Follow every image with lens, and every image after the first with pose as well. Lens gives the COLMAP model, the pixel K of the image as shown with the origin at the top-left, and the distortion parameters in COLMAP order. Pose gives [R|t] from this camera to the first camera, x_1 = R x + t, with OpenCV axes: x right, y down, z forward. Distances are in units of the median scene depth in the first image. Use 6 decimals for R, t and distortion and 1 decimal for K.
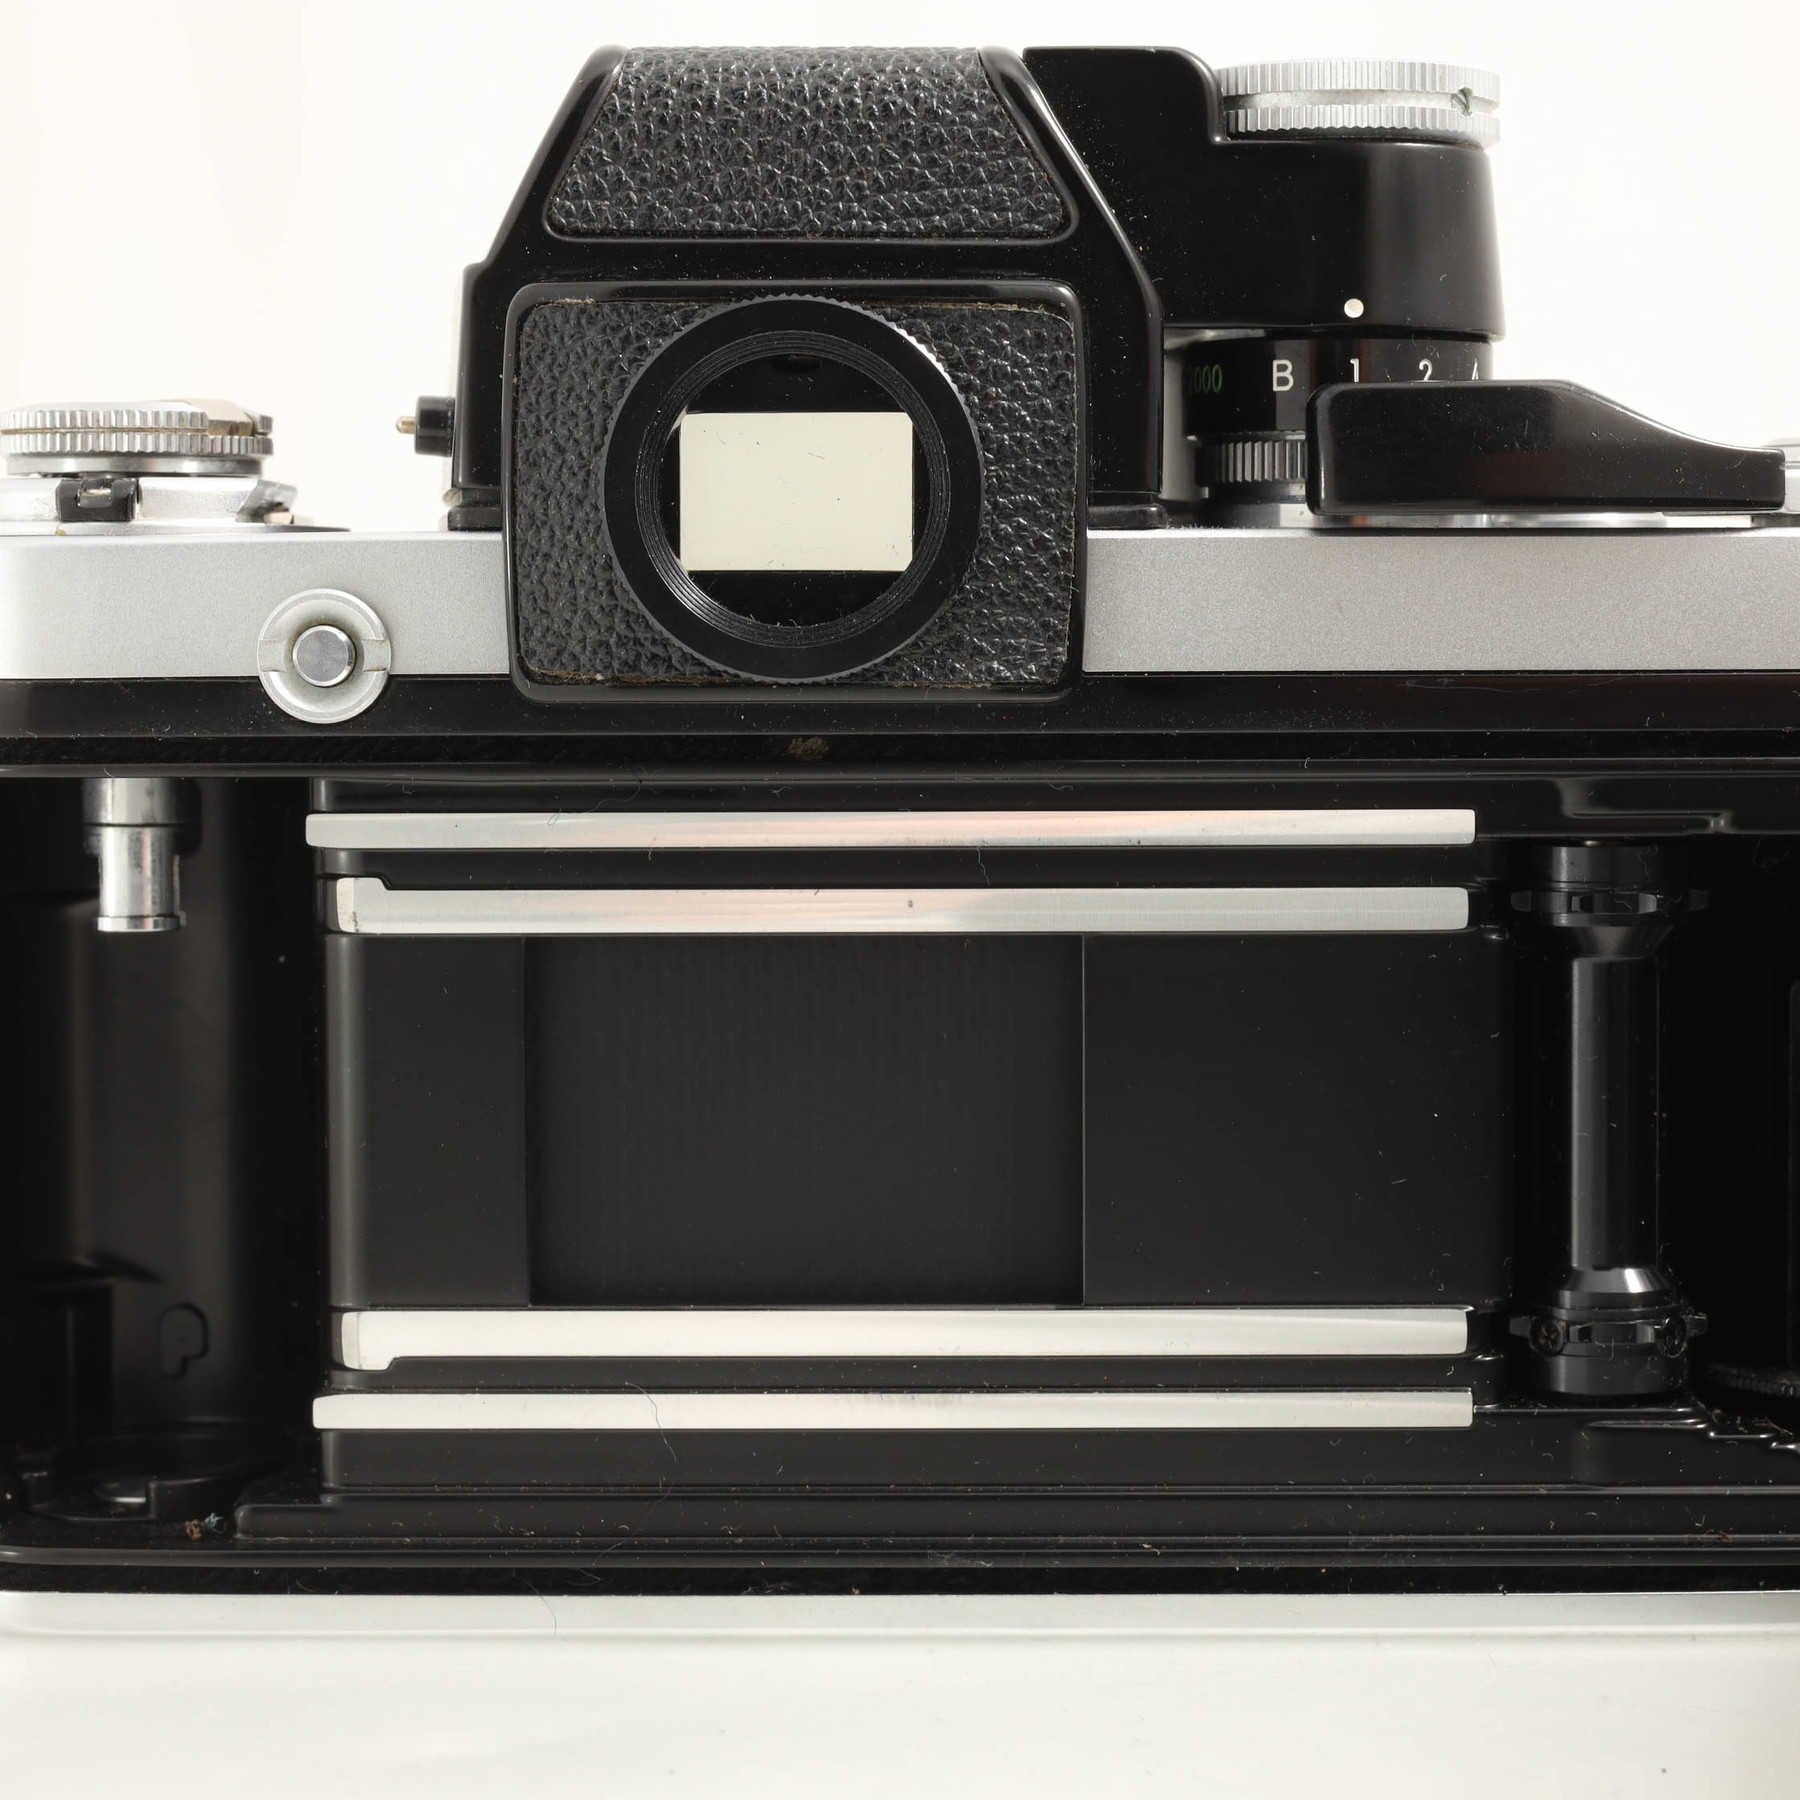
lens RADIAL K [[4296.4, 0, 900.0], [0, 4296.4, 900.0], [0, 0, 1]] dist [-0.003725, -0.279682]
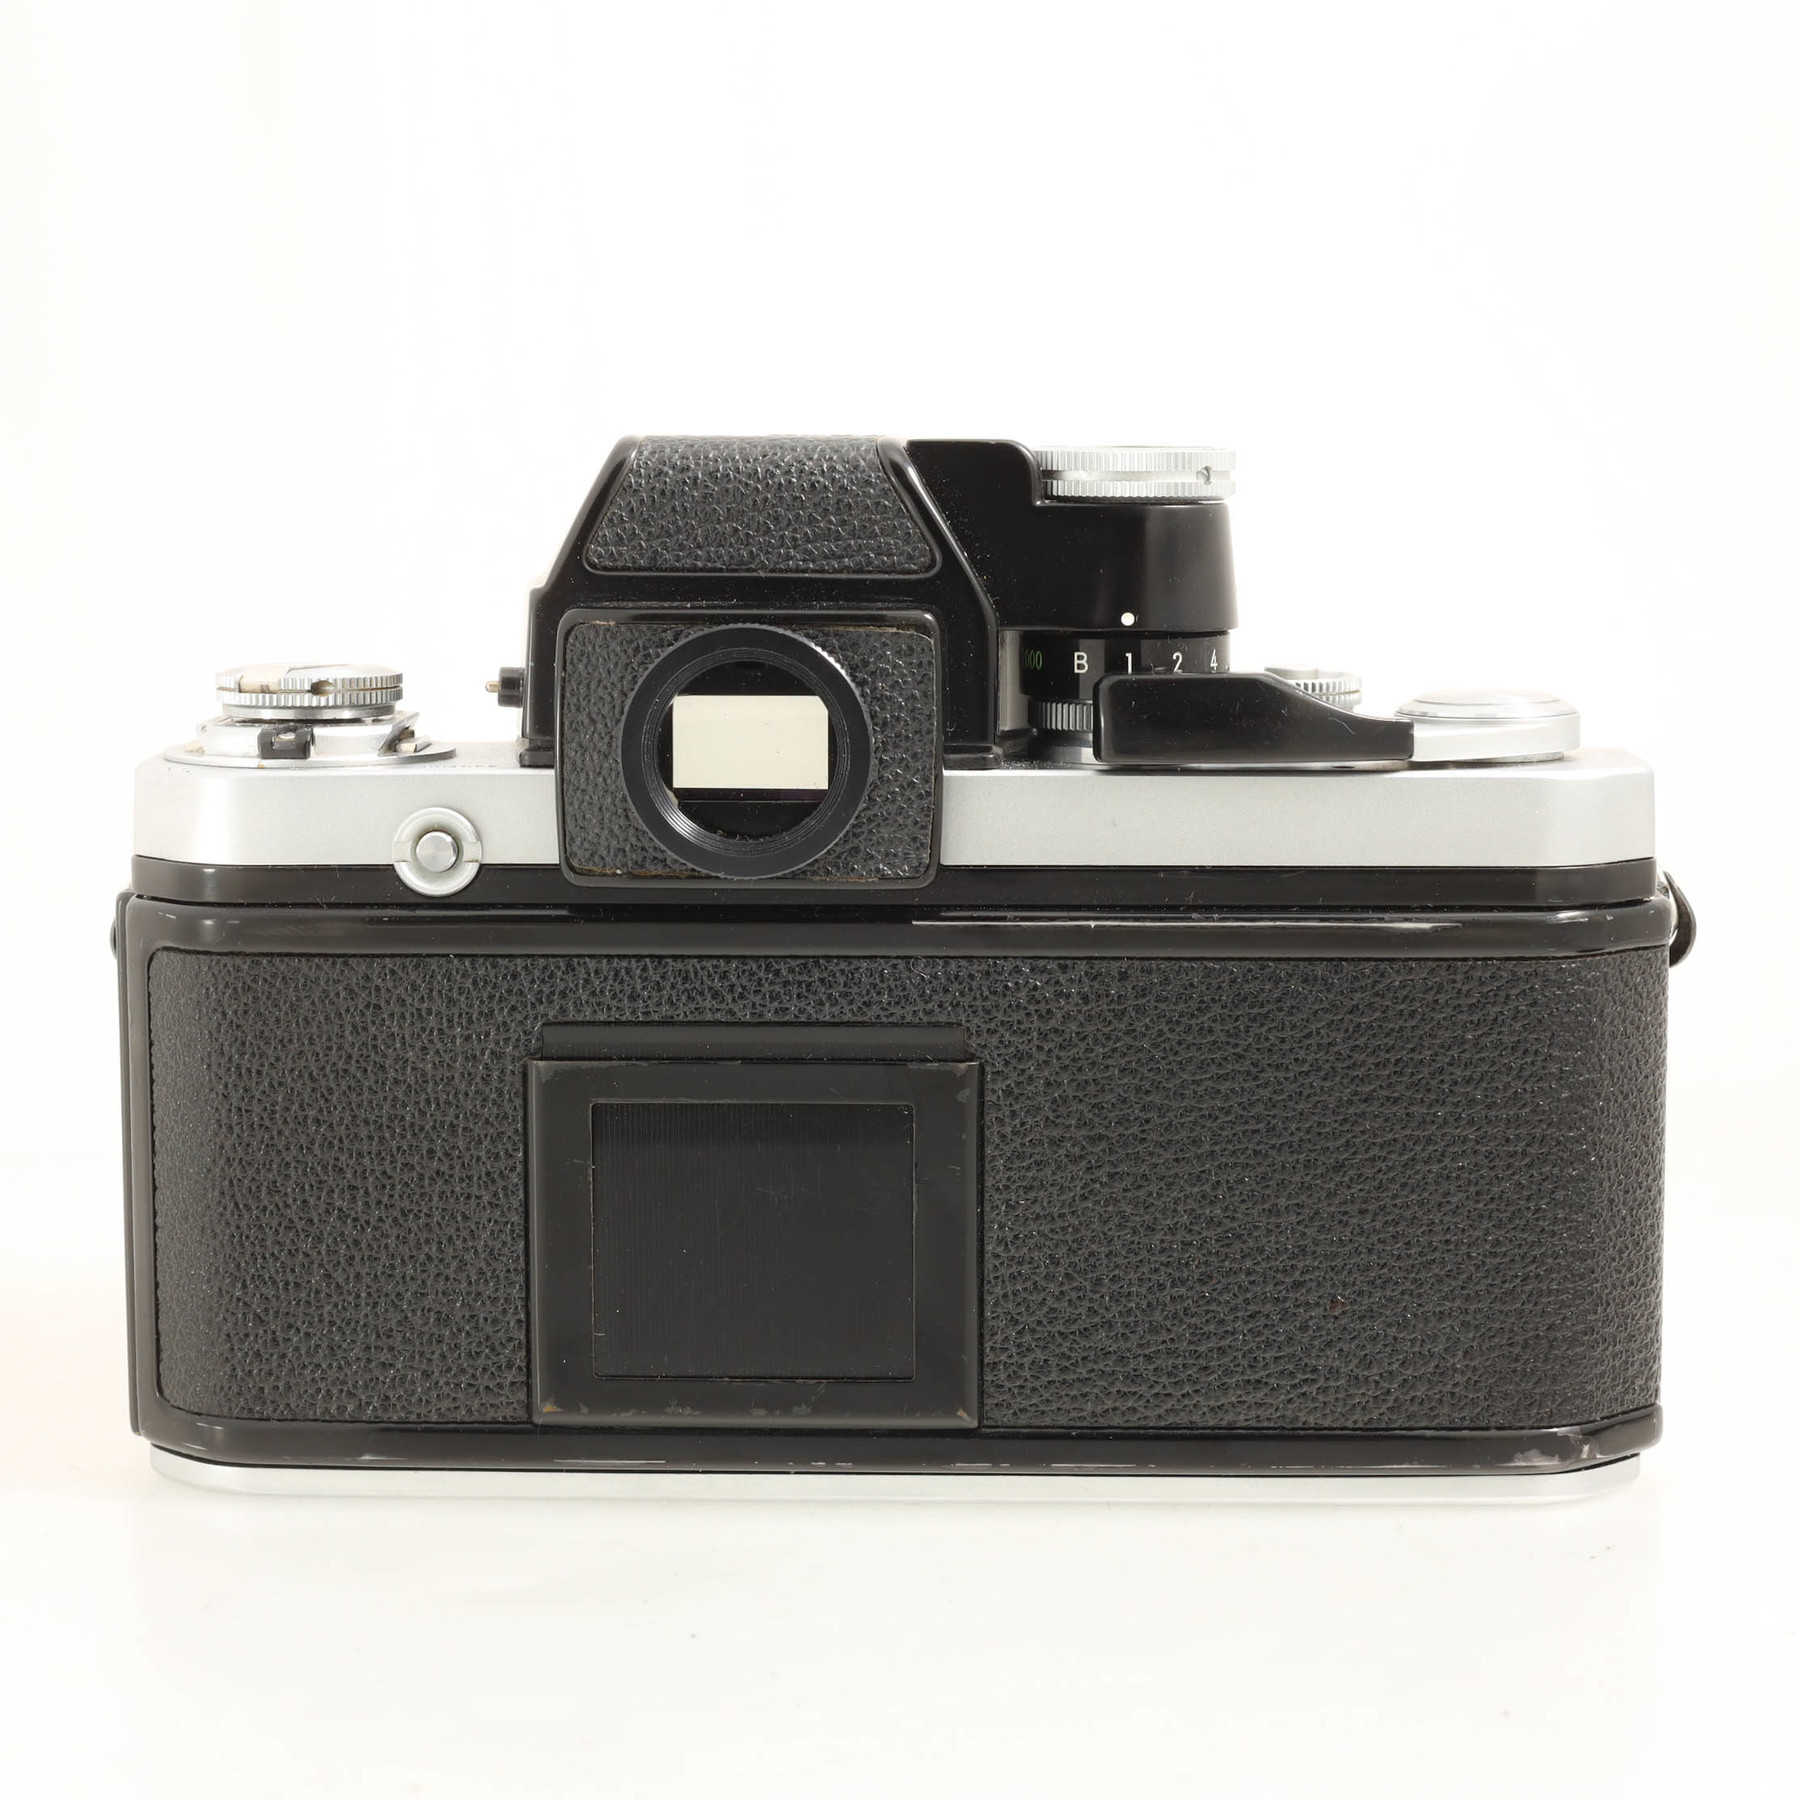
lens RADIAL K [[4296.4, 0, 900.0], [0, 4296.4, 900.0], [0, 0, 1]] dist [-0.003725, -0.279682]
pose [[0.999600, 0.006630, -0.027497, 0.068869], [-0.005172, 0.998594, 0.052761, -0.119590], [0.027808, -0.052598, 0.998229, -0.493392]]
